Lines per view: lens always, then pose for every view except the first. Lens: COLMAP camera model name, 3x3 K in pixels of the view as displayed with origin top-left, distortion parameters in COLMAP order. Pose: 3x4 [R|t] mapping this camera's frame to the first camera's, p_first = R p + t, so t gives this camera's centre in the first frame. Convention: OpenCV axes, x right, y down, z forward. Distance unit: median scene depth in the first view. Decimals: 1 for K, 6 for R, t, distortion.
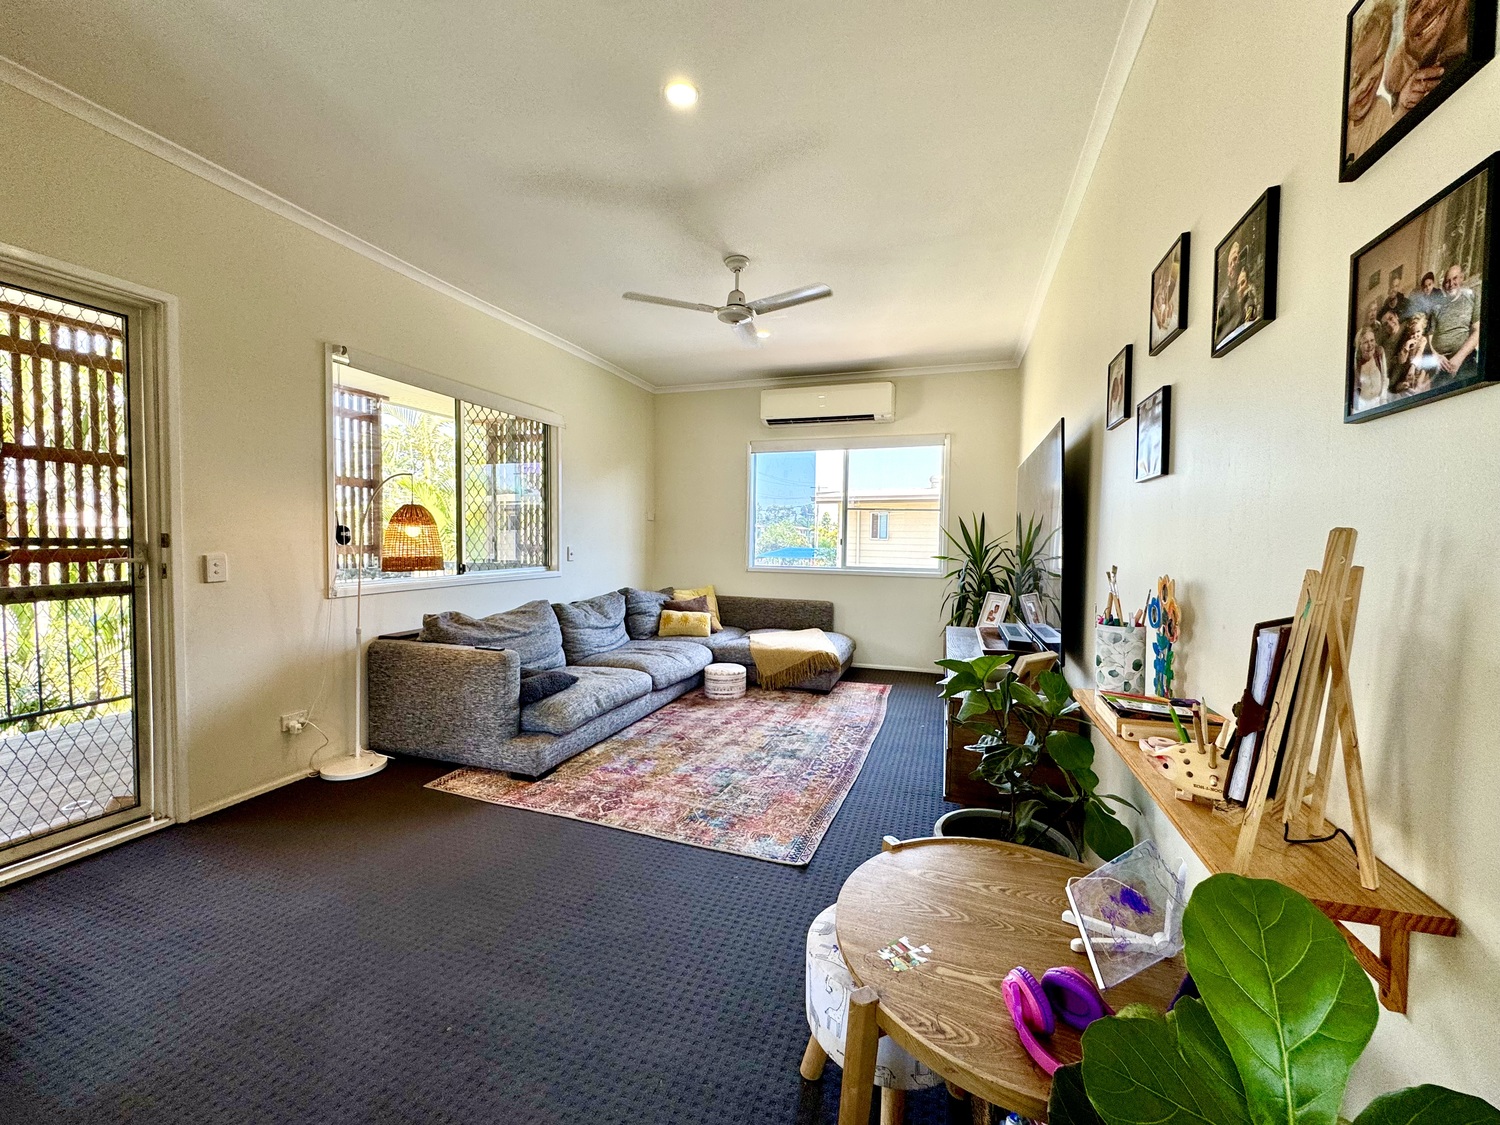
lens RADIAL K [[600.3, 0, 747.3], [0, 600.3, 558.0], [0, 0, 1]] dist [-0.003224, -0.000270]
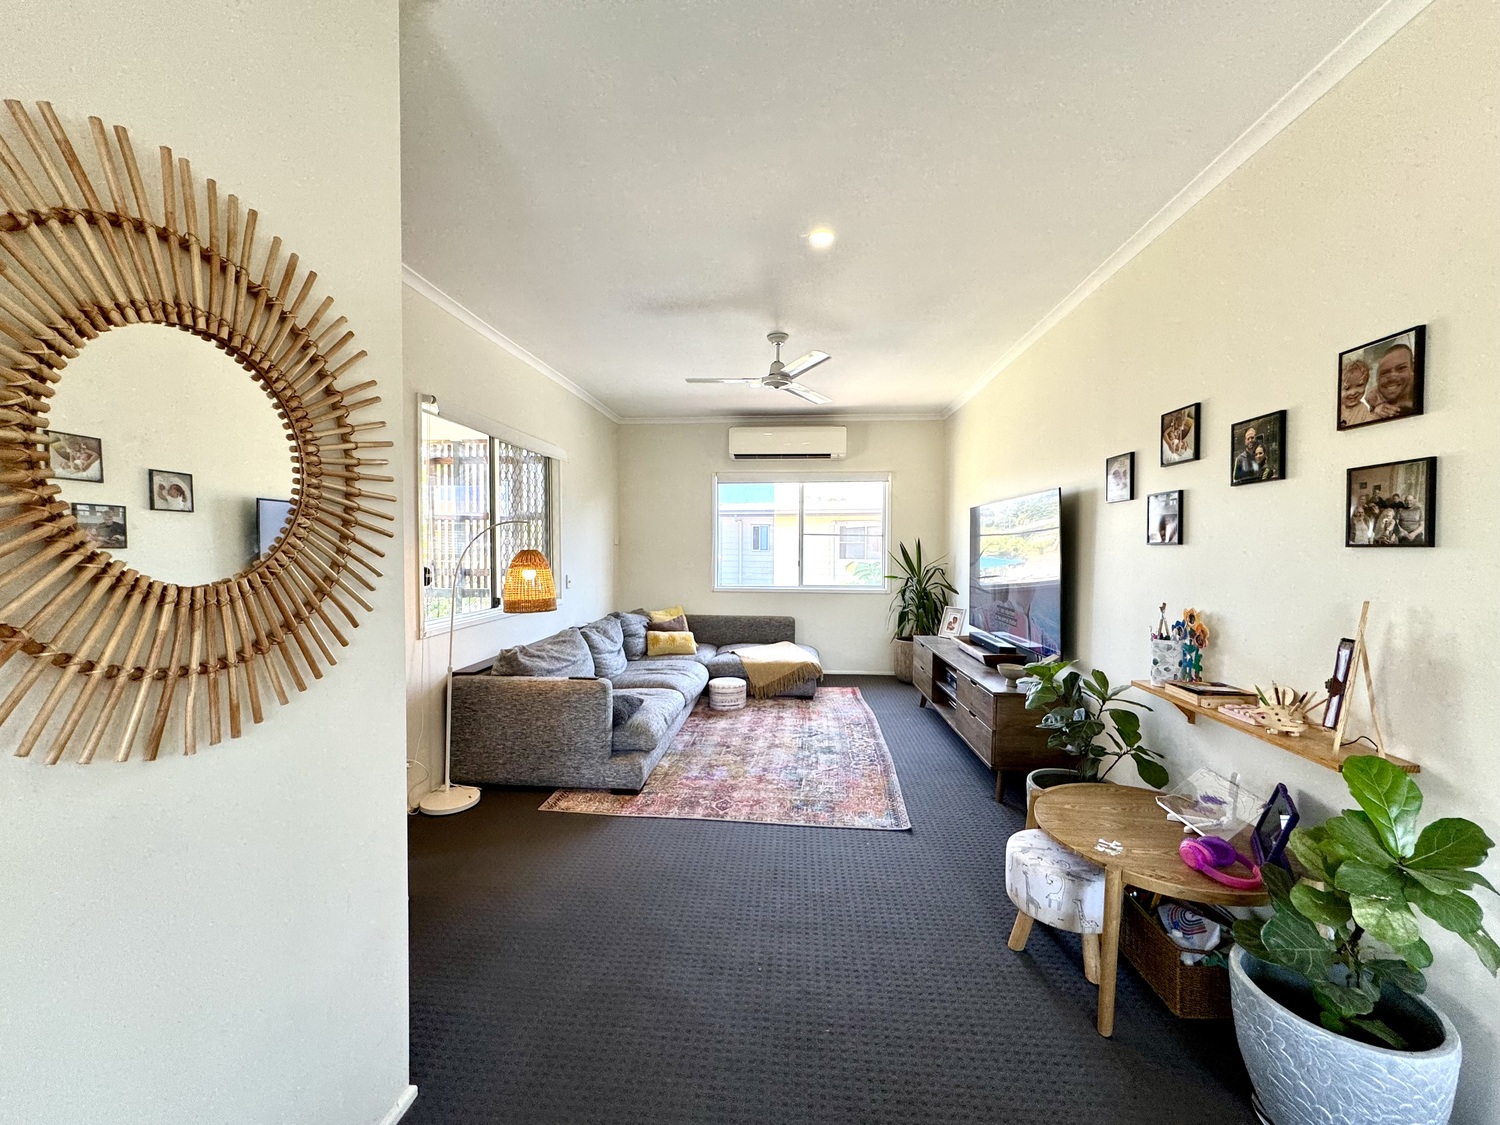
lens RADIAL K [[600.3, 0, 747.3], [0, 600.3, 557.8], [0, 0, 1]] dist [-0.003224, -0.000270]
pose [[0.969976, -0.015035, 0.242734, -0.355123], [0.018195, 0.999776, -0.010783, -0.045574], [-0.242517, 0.014876, 0.970033, -0.122737]]
